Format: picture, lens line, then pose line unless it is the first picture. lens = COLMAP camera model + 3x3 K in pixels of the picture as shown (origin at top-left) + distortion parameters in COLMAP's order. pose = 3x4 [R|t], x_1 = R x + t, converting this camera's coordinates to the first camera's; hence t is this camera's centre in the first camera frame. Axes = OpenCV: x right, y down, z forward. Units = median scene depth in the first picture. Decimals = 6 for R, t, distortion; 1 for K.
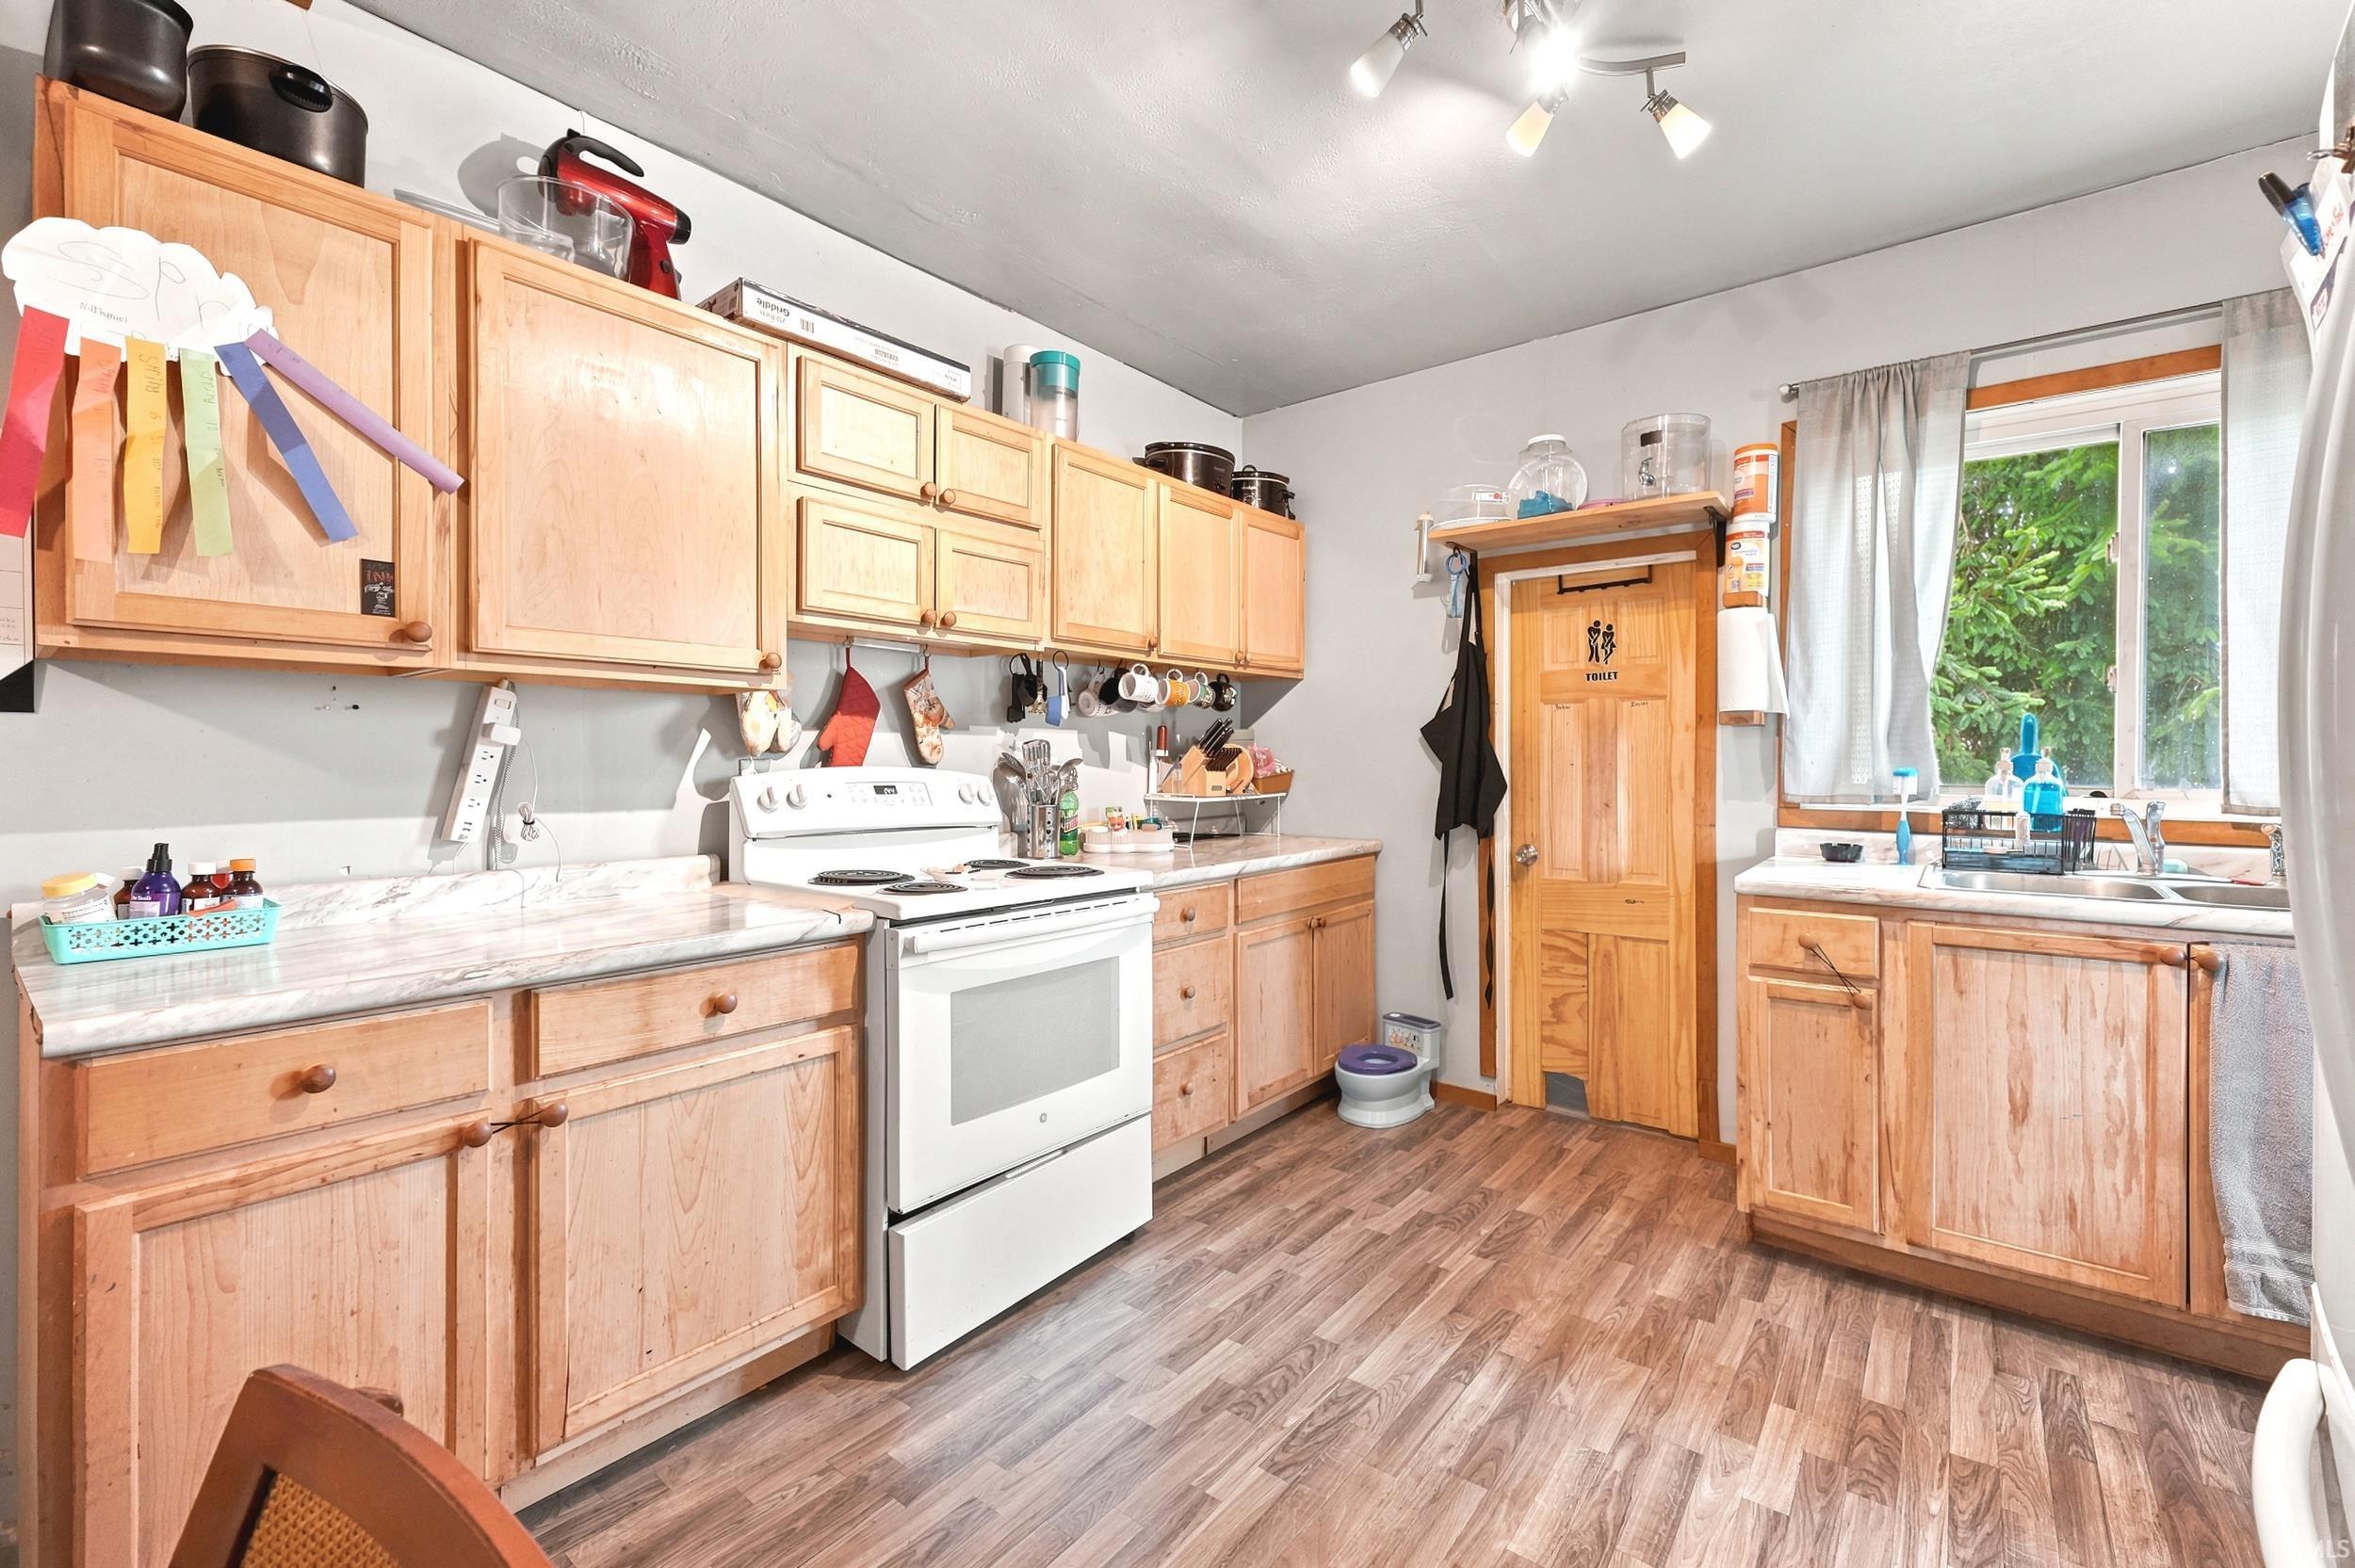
lens RADIAL K [[994.1, 0, 1178.4], [0, 994.1, 769.7], [0, 0, 1]] dist [-0.001867, 0.000438]
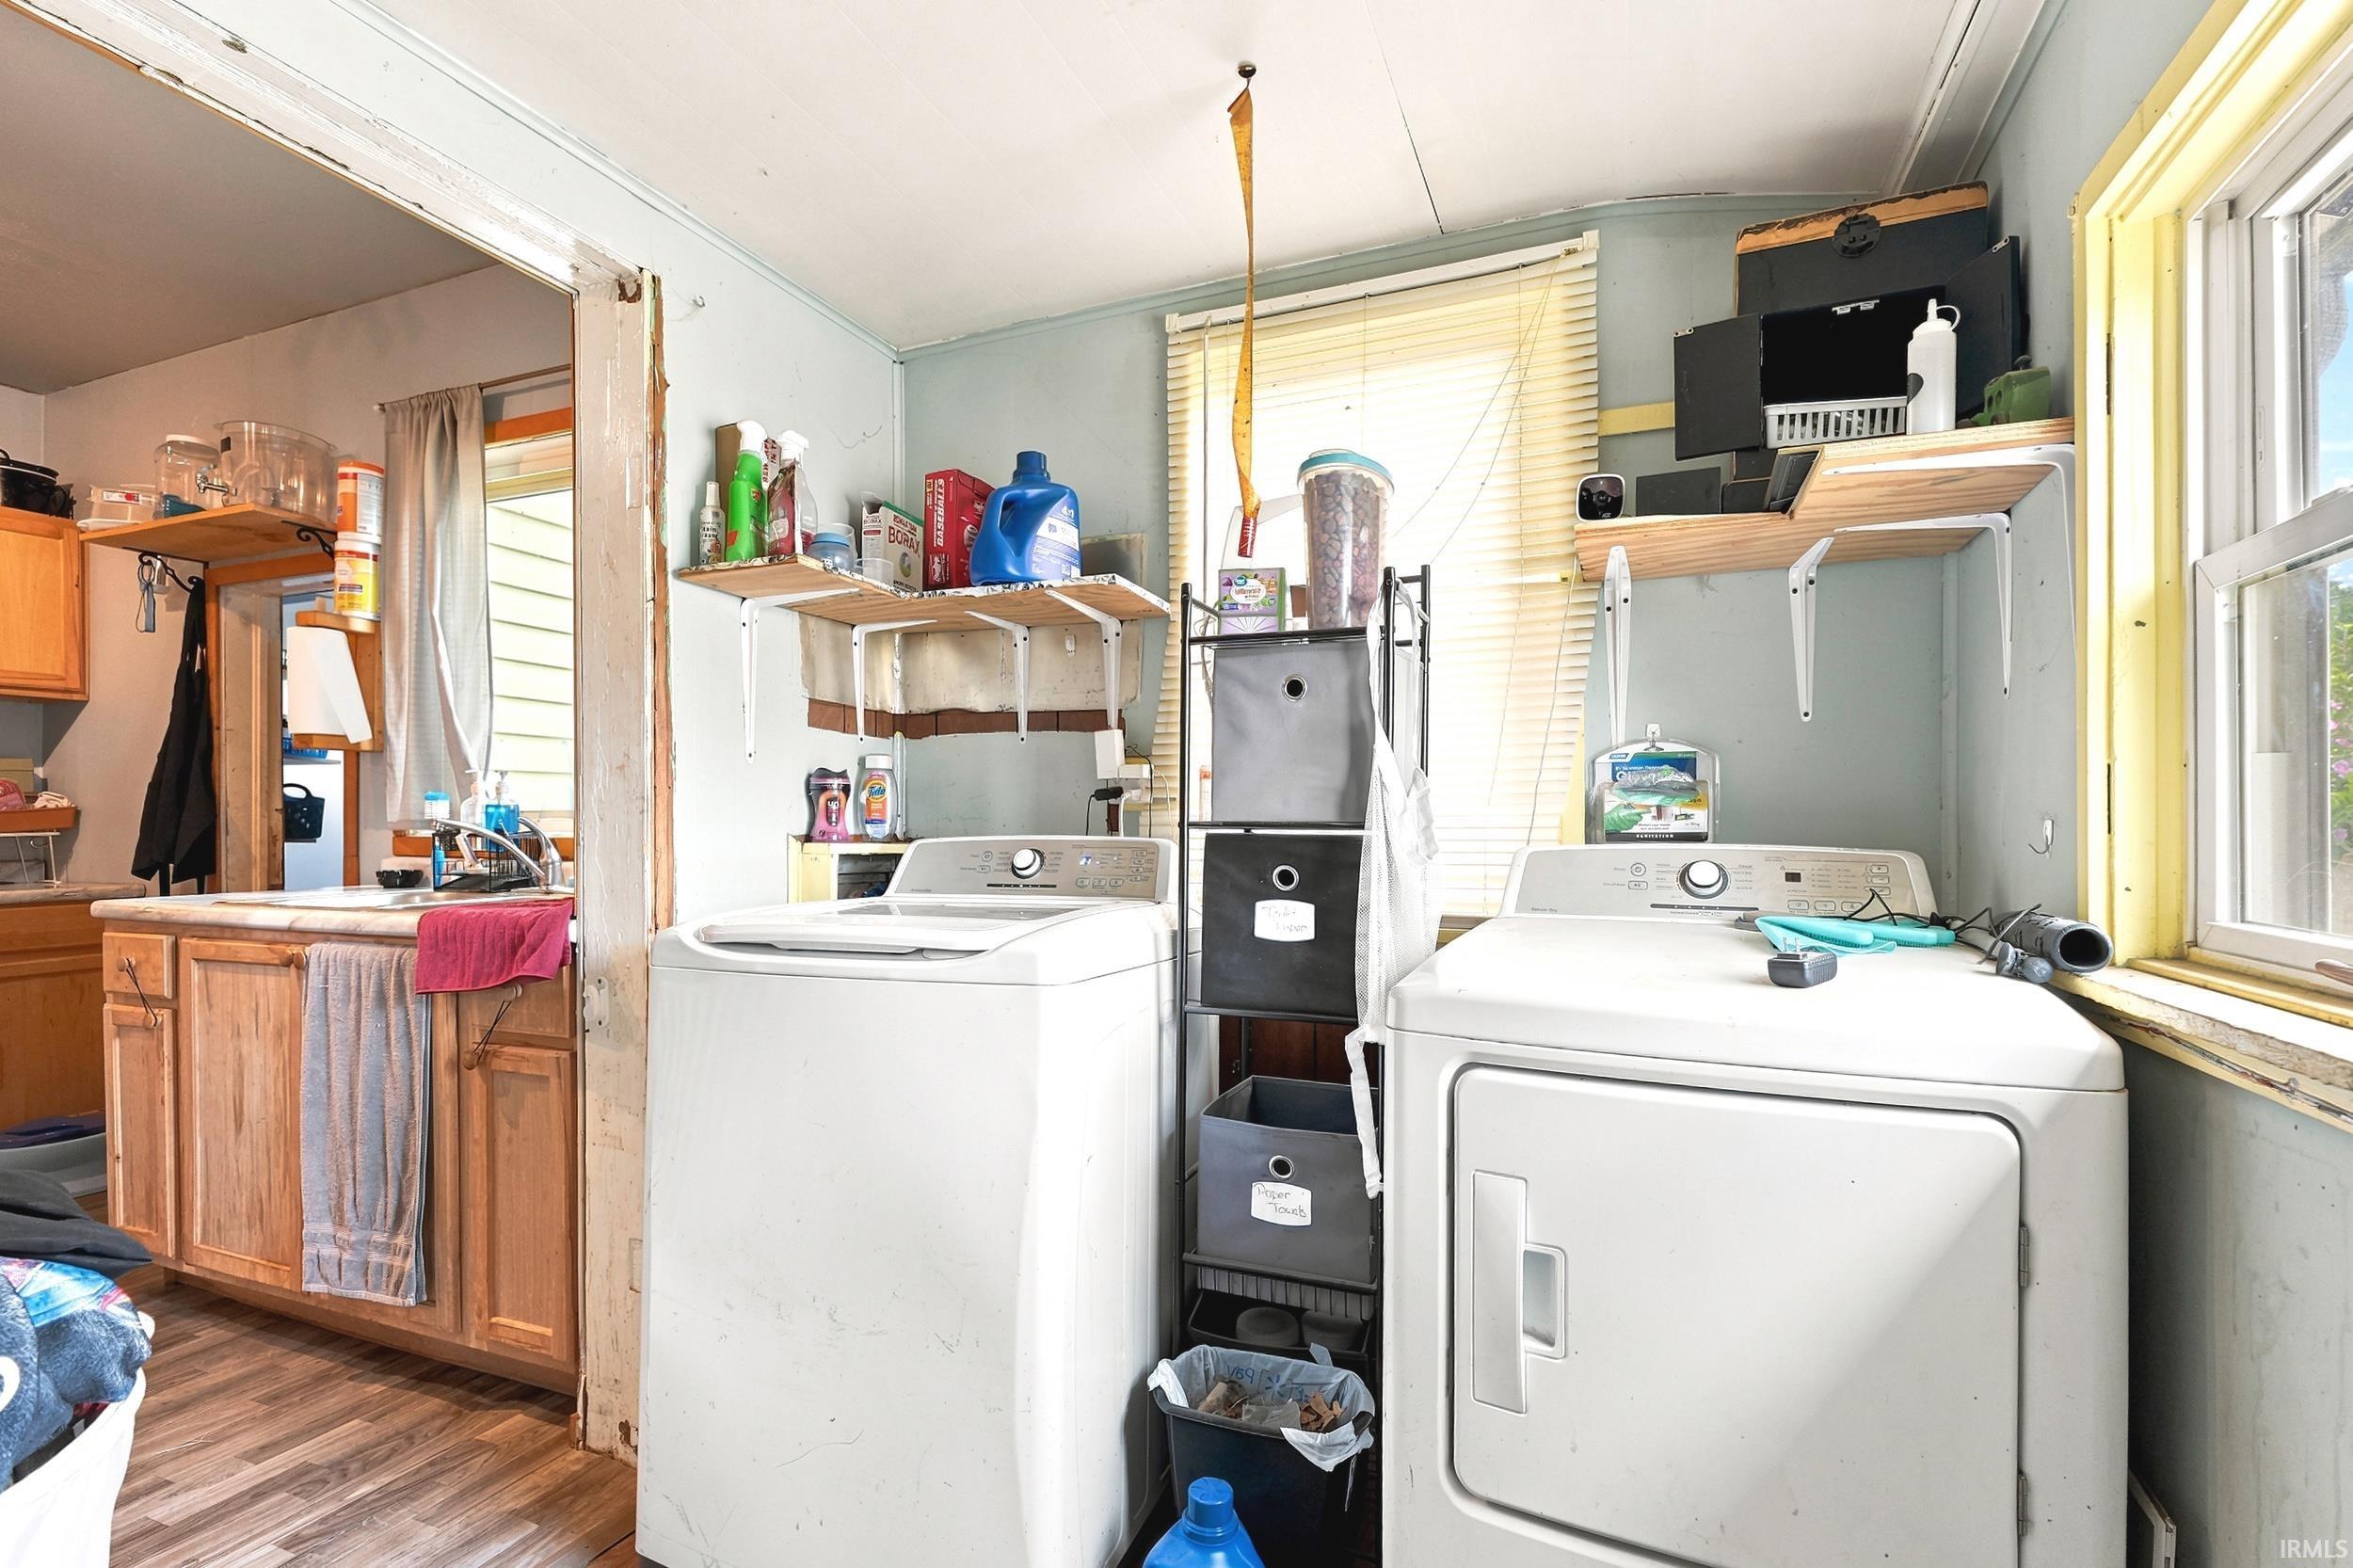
lens RADIAL K [[1105.7, 0, 1224.8], [0, 1105.7, 820.7], [0, 0, 1]] dist [-0.015028, -0.001004]
pose [[0.957397, -0.001476, 0.288772, 1.166123], [0.006316, 0.999855, -0.015830, 0.049797], [-0.288707, 0.016979, 0.957267, -0.279091]]
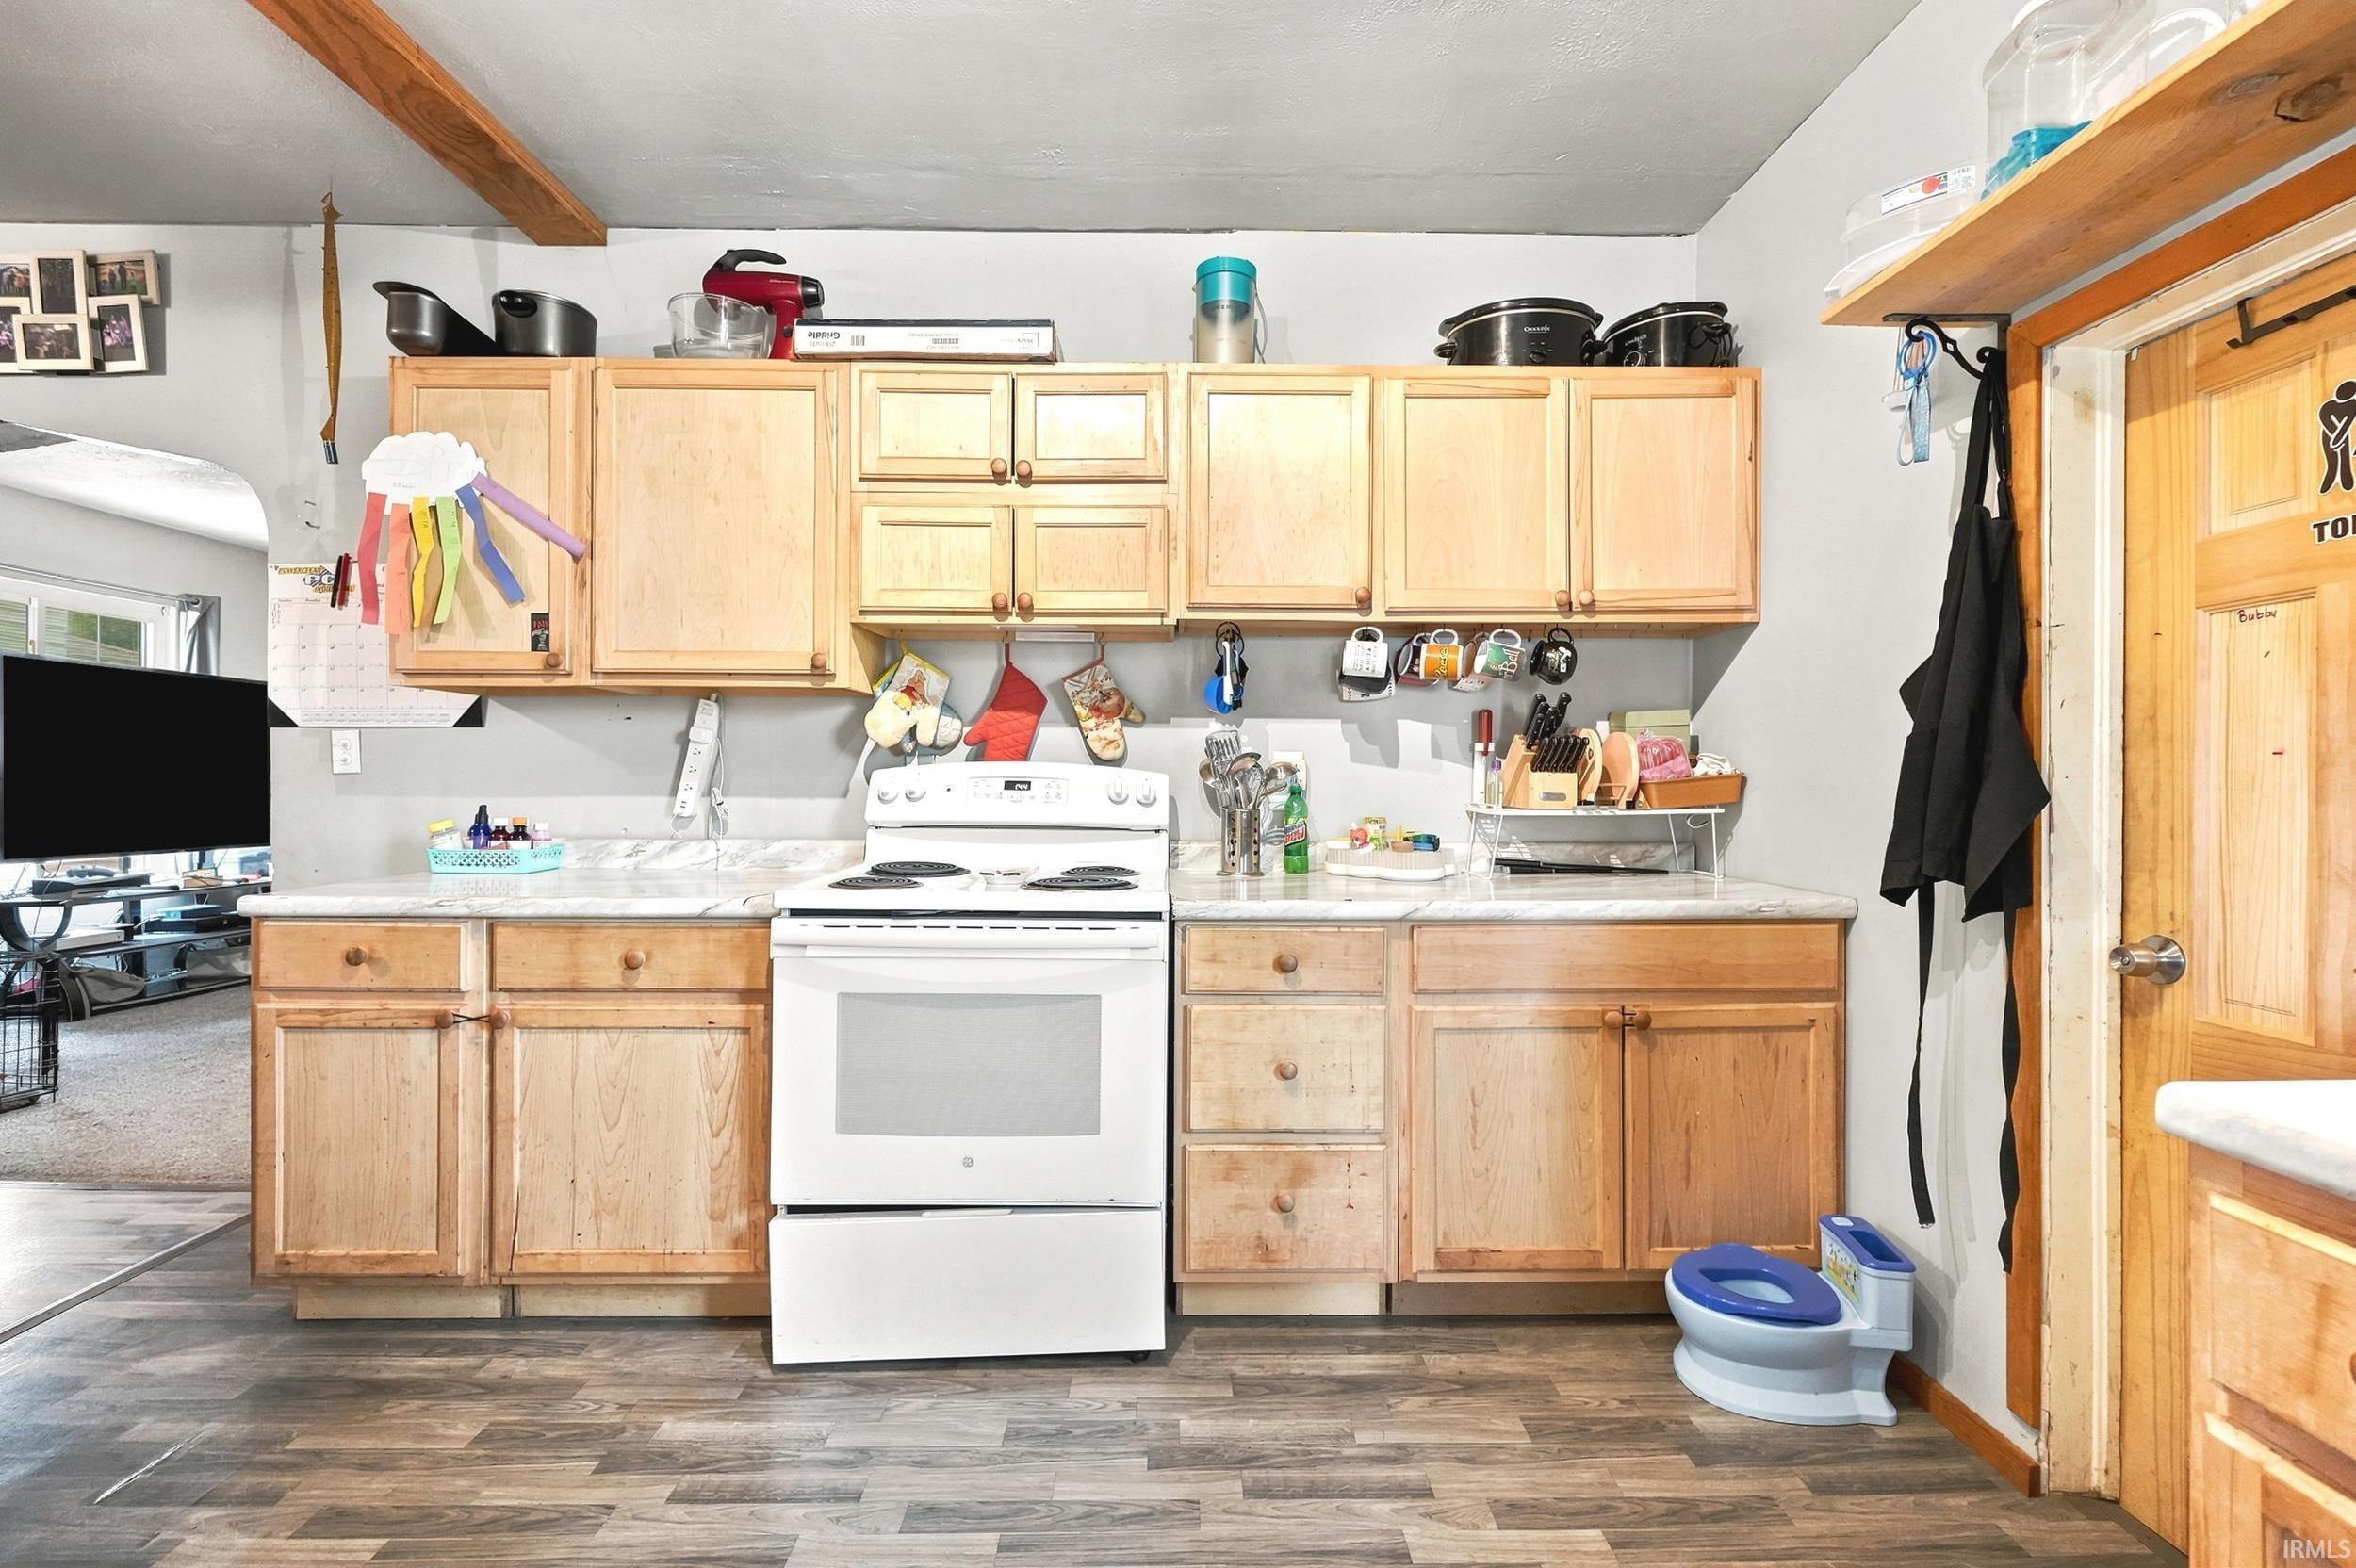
lens RADIAL K [[994.6, 0, 1188.3], [0, 994.6, 777.4], [0, 0, 1]] dist [-0.001867, 0.000438]
pose [[0.629209, 0.003548, -0.777228, 0.550581], [-0.010176, 0.999941, -0.003674, 0.013933], [0.777170, 0.010221, 0.629208, 0.504340]]
